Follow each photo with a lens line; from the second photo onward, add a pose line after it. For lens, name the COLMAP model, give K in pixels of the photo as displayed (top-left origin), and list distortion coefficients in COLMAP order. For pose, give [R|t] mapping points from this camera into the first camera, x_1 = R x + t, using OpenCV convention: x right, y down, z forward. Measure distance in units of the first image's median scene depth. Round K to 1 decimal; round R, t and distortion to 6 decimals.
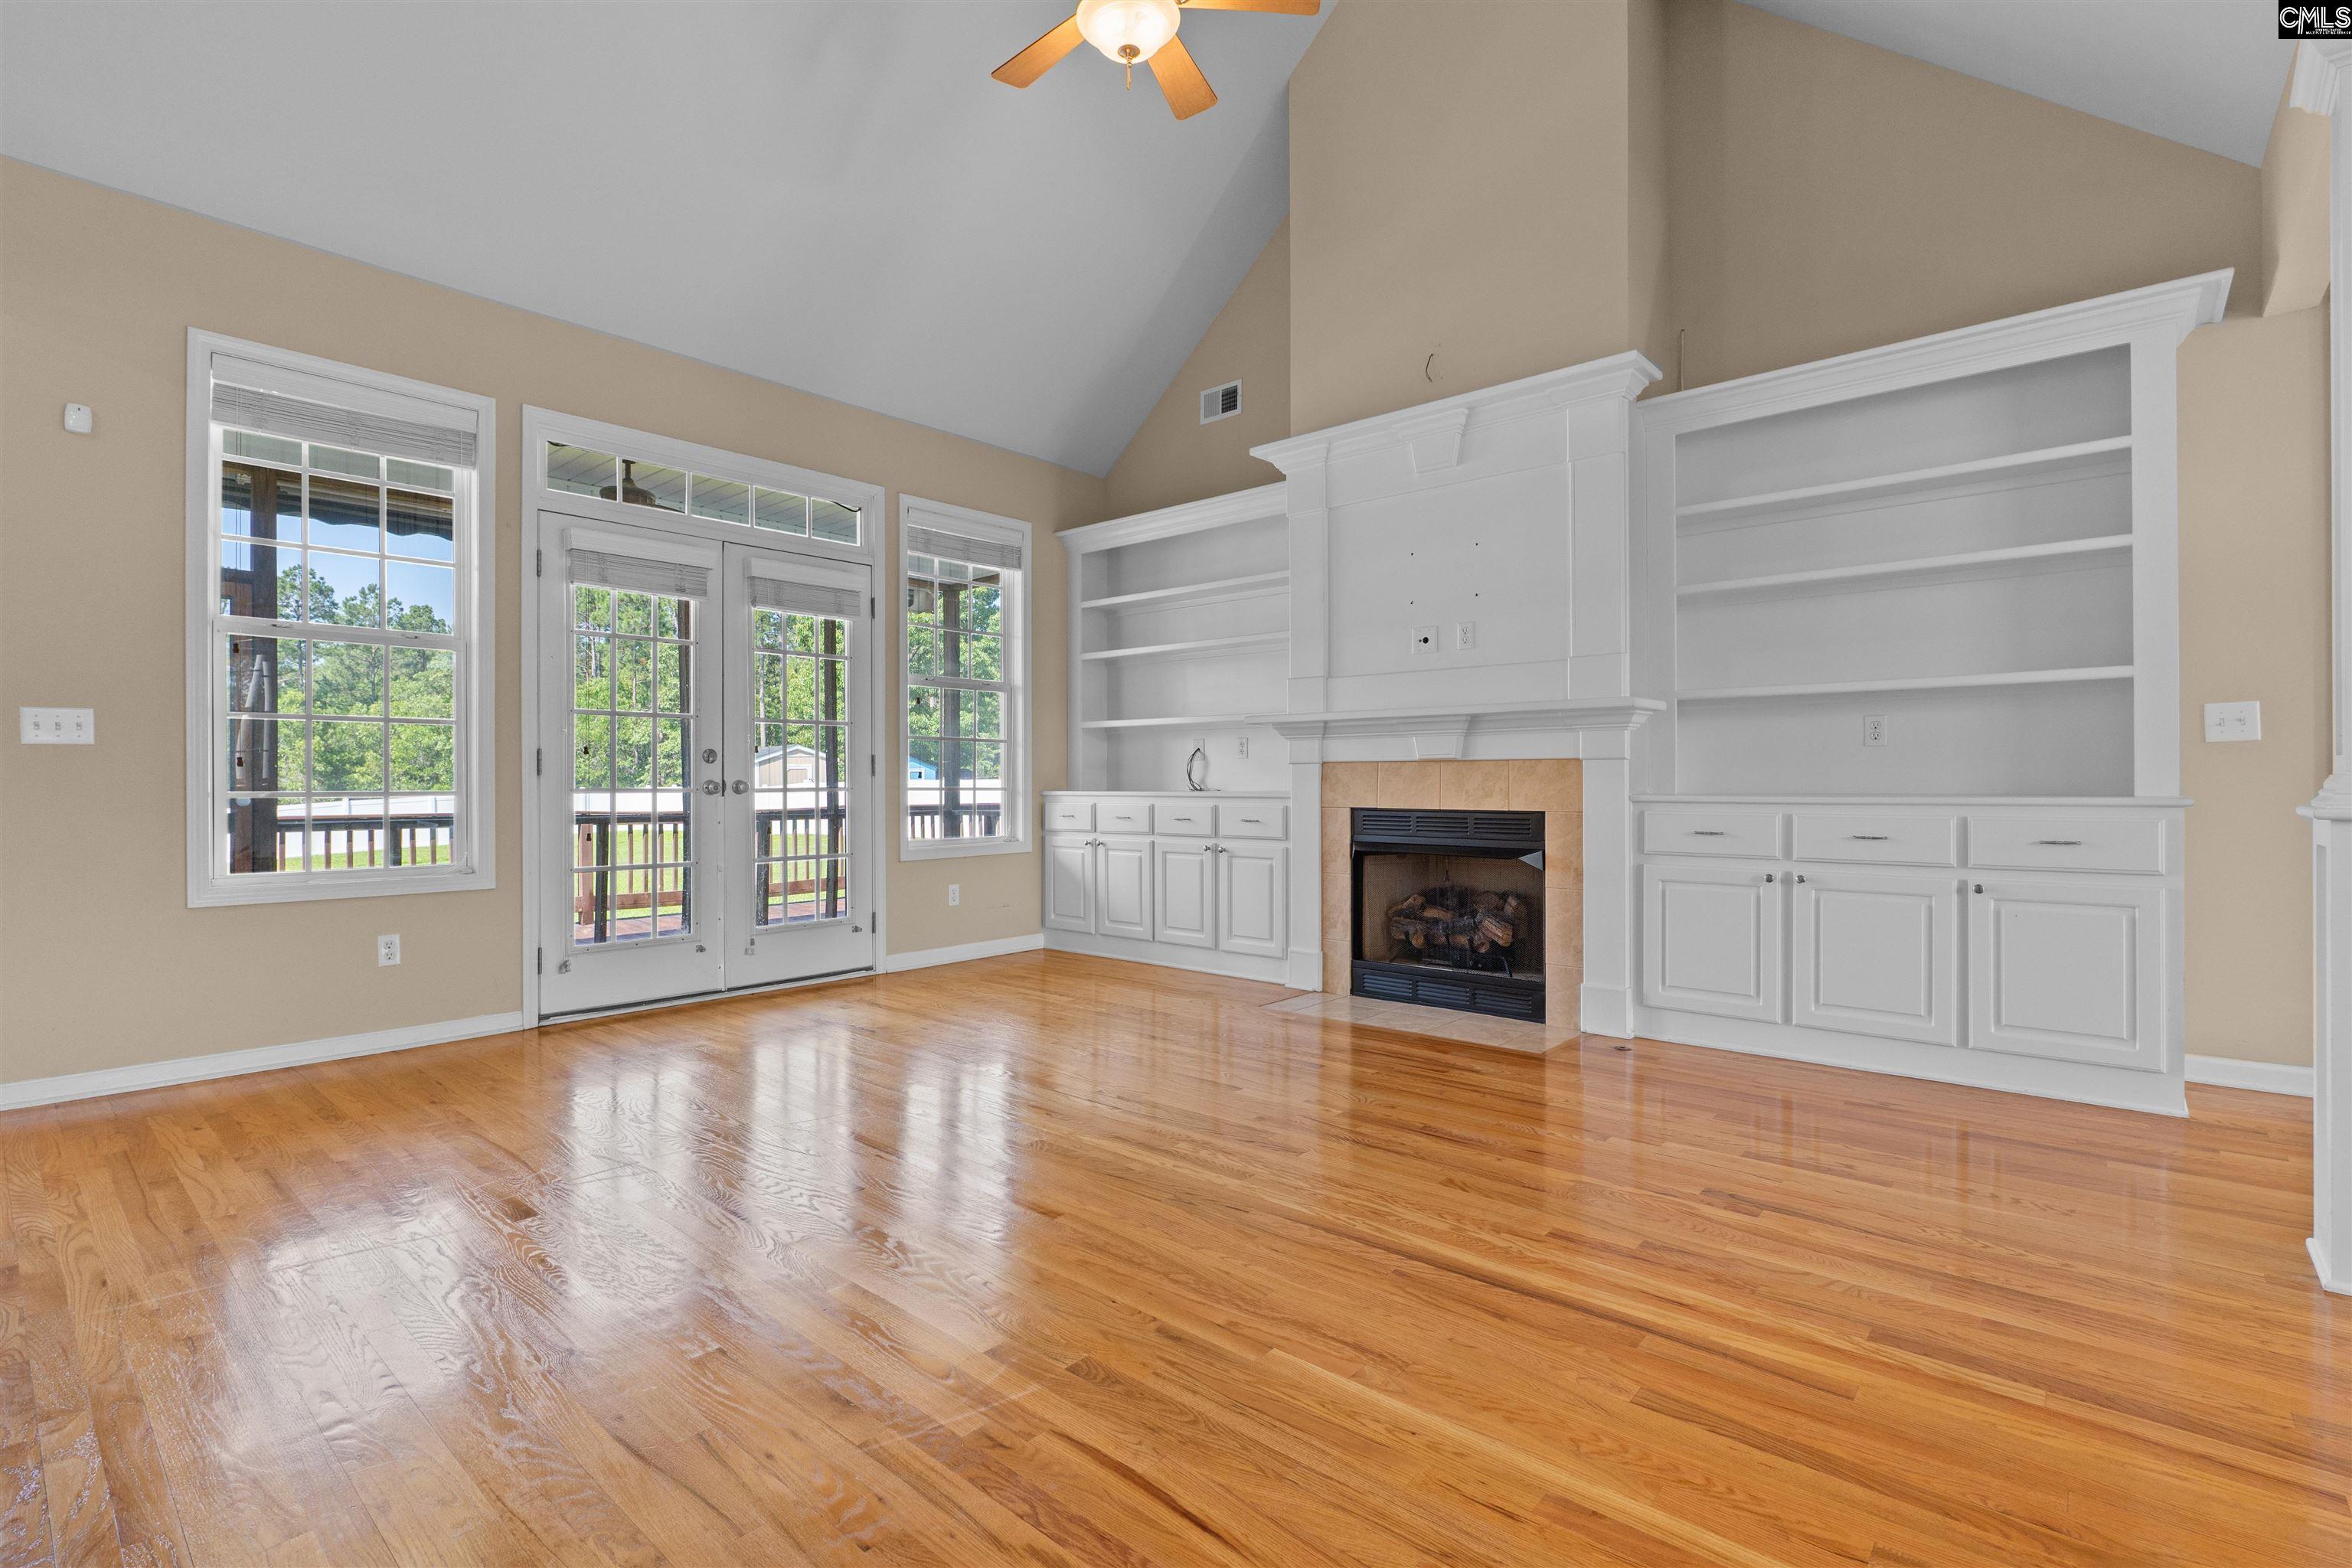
lens RADIAL K [[1072.5, 0, 1167.4], [0, 1072.5, 779.0], [0, 0, 1]] dist [-0.010707, 0.001275]
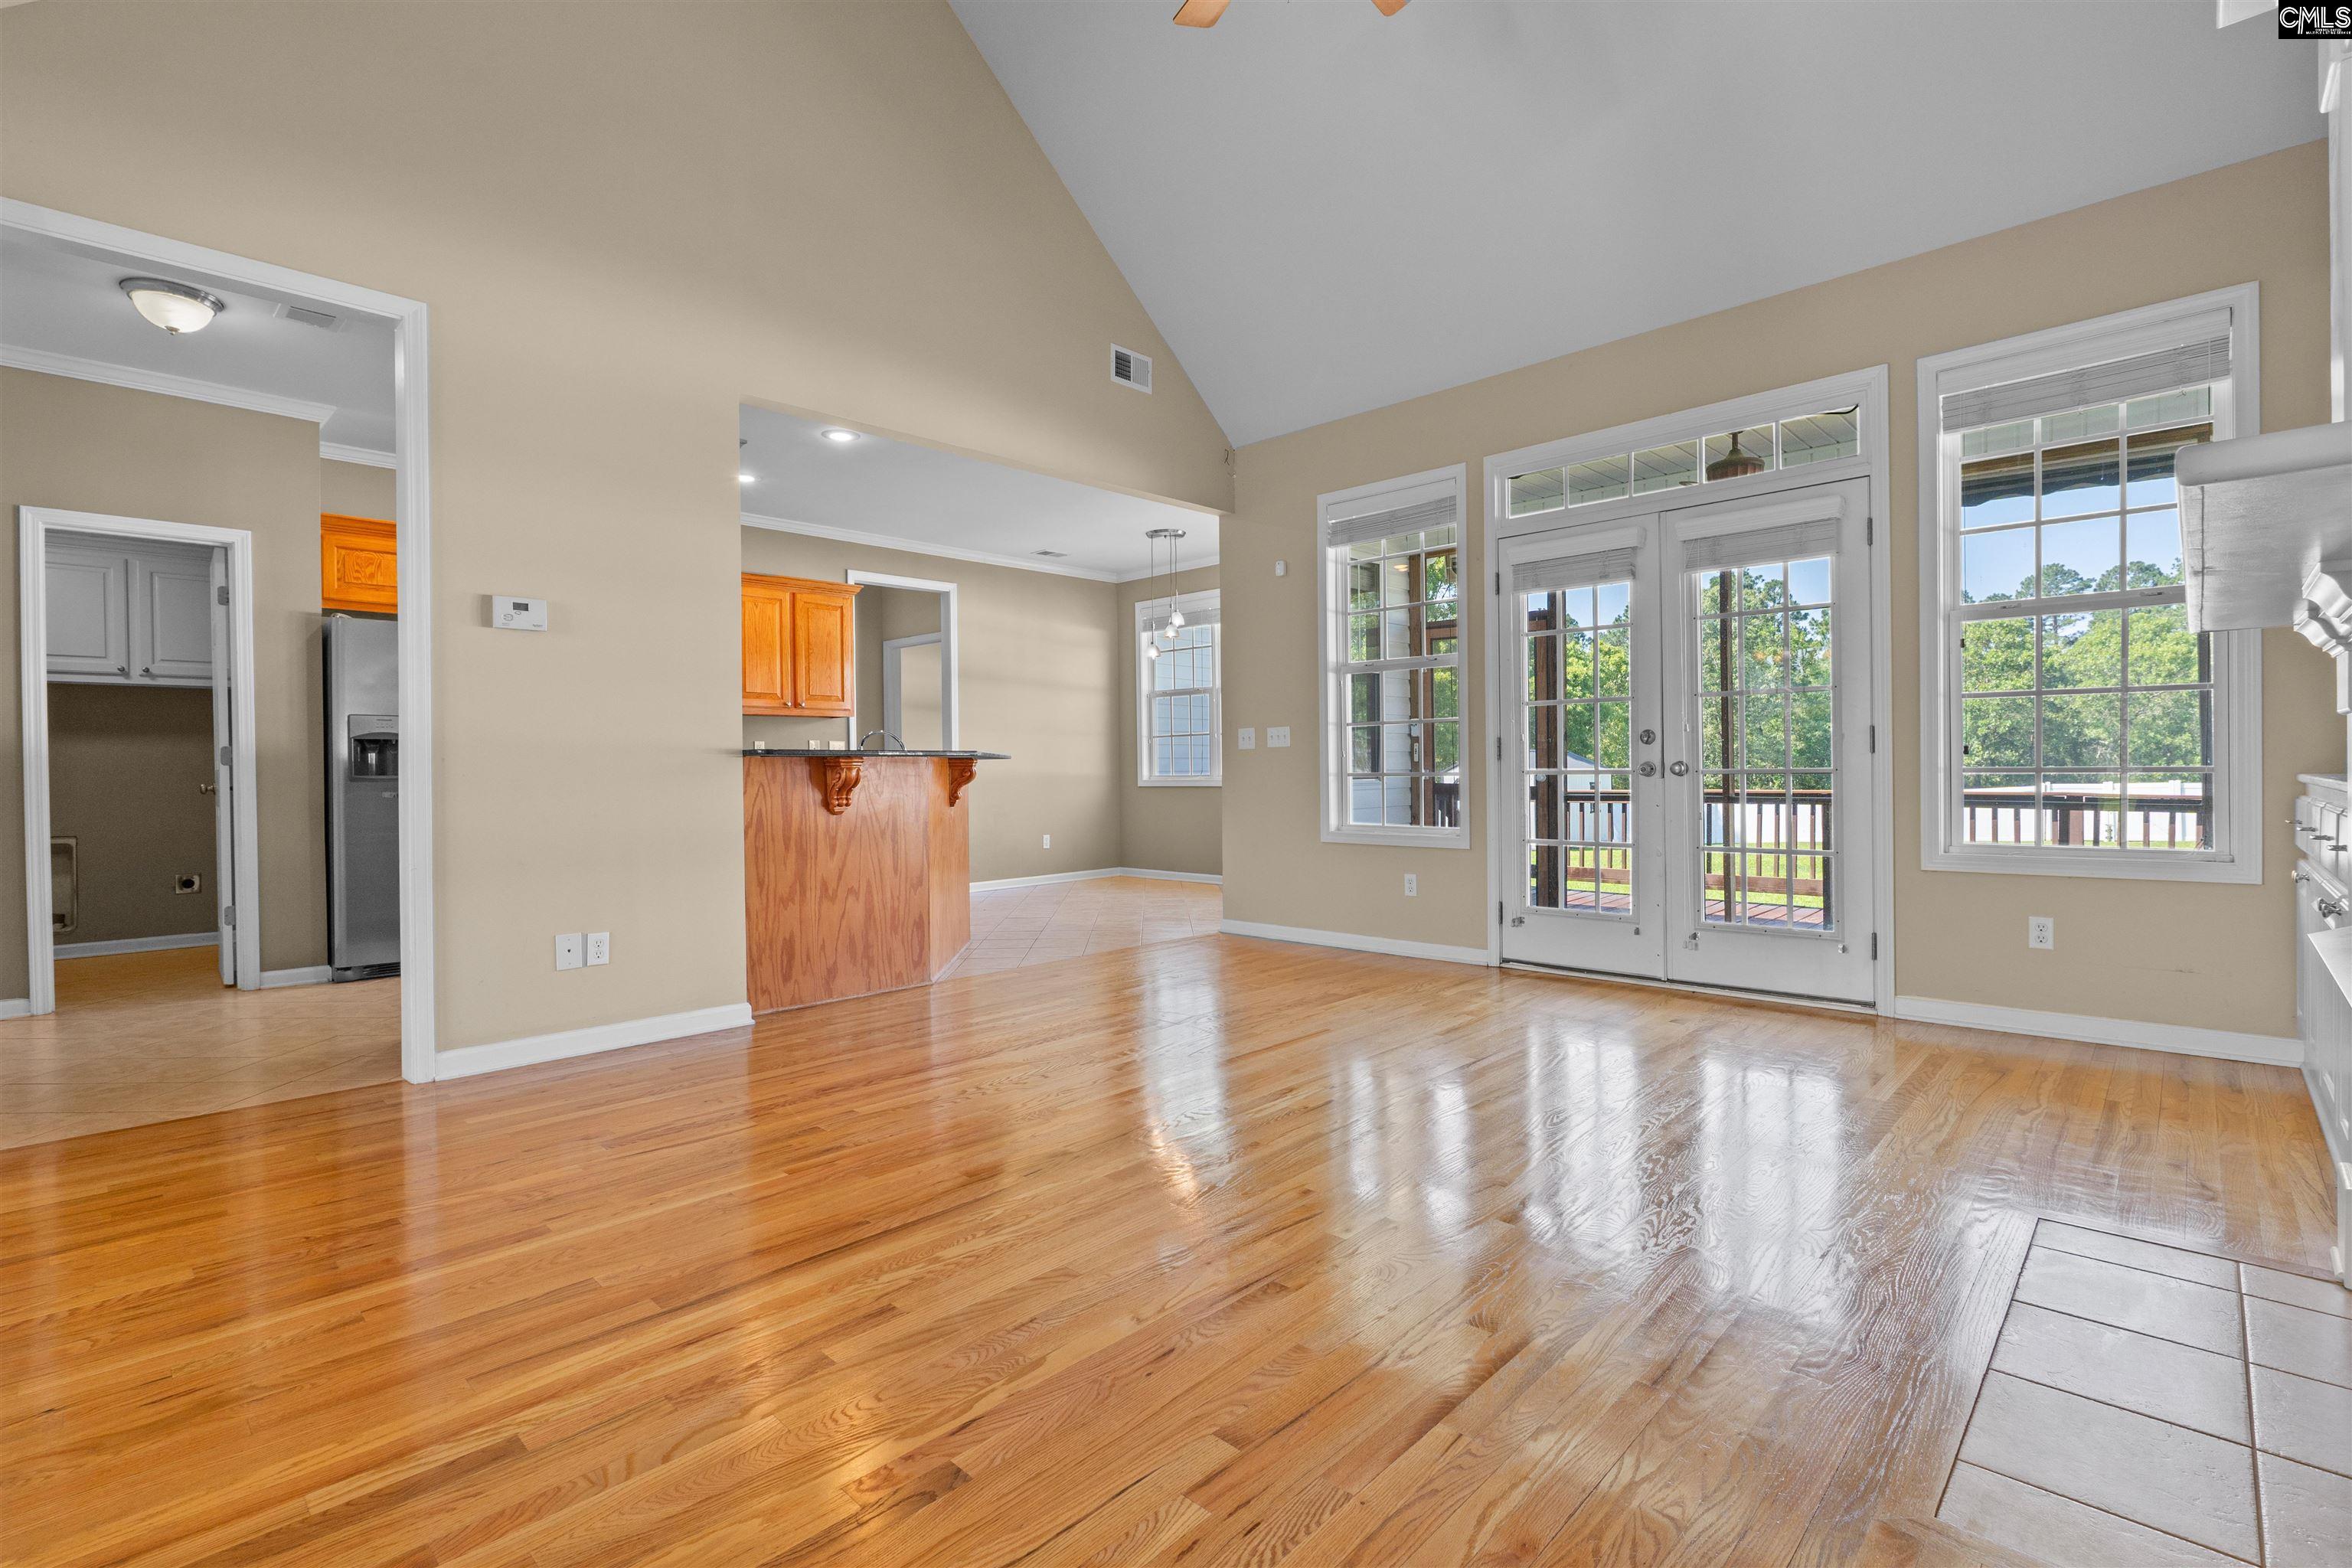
lens RADIAL K [[1072.5, 0, 1160.5], [0, 1072.5, 774.8], [0, 0, 1]] dist [-0.010707, 0.001275]
pose [[-0.051192, 0.007514, -0.998661, 0.559925], [0.013676, 0.999883, 0.006822, 0.000373], [0.998595, -0.013309, -0.051289, 0.593439]]
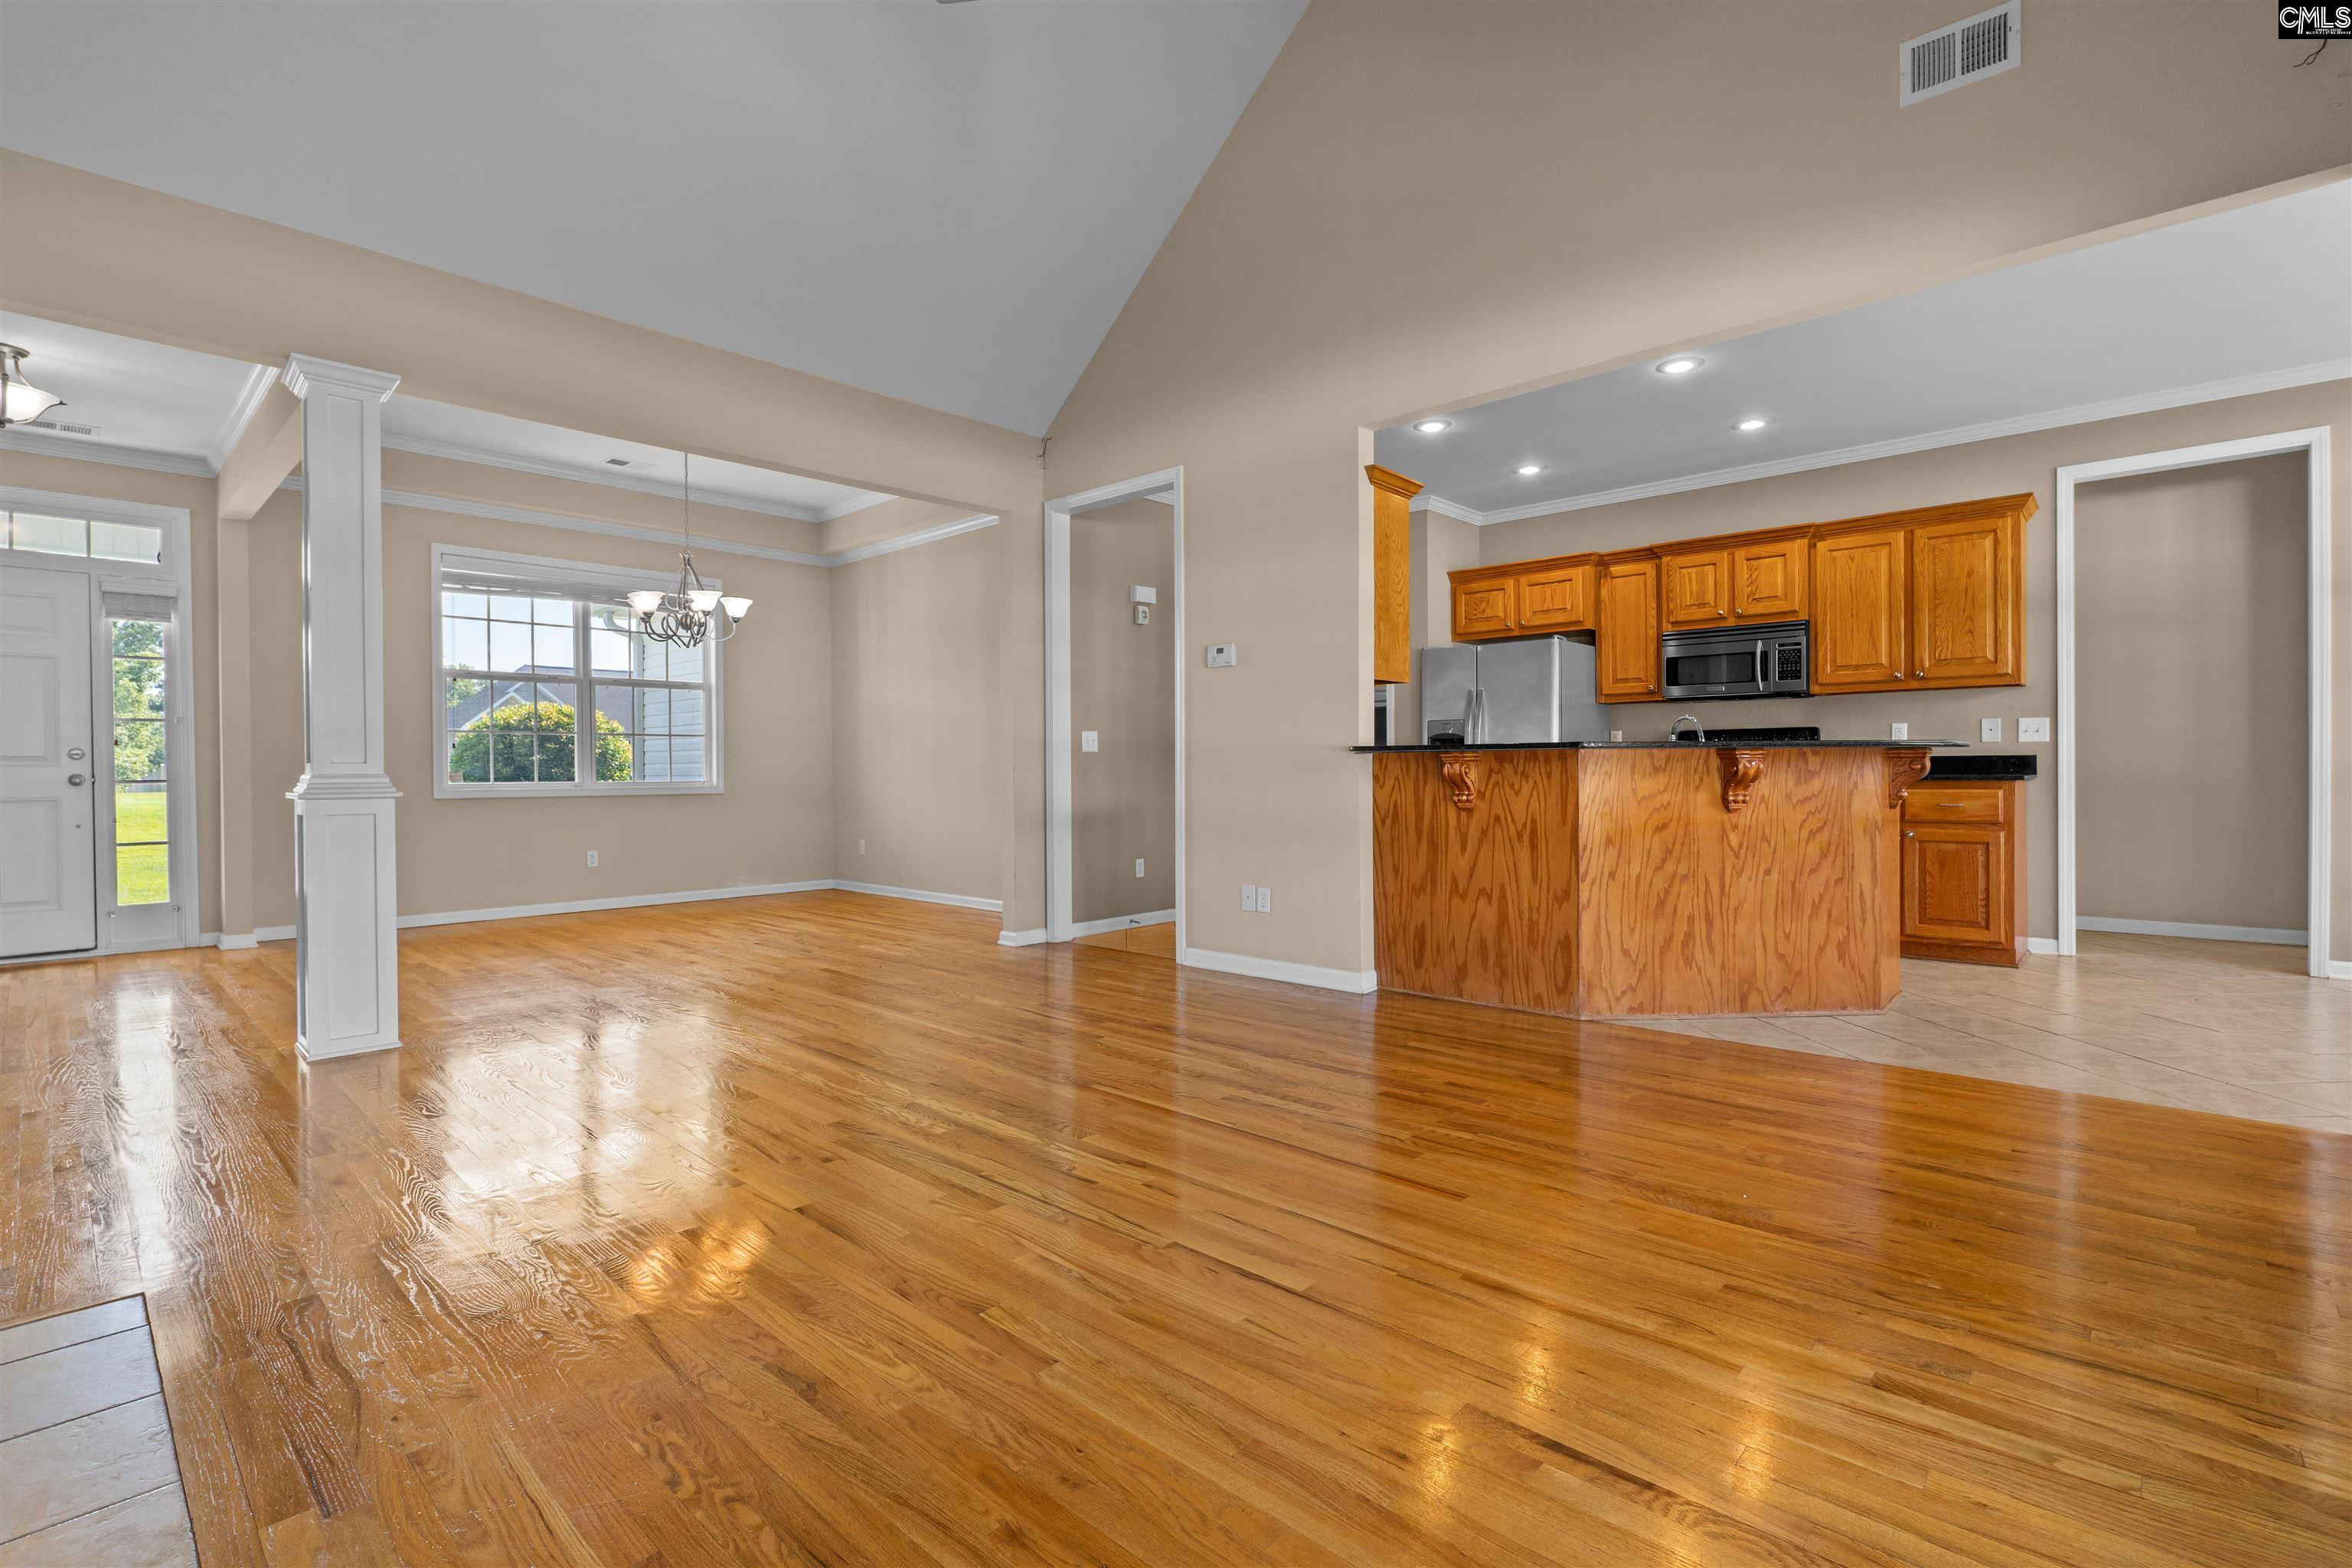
lens RADIAL K [[1072.5, 0, 1171.3], [0, 1072.5, 773.9], [0, 0, 1]] dist [-0.010707, 0.001275]
pose [[-0.999445, 0.008180, 0.032284, -0.141080], [0.008245, 0.999964, 0.001908, 0.002737], [-0.032267, 0.002173, -0.999477, 1.177441]]
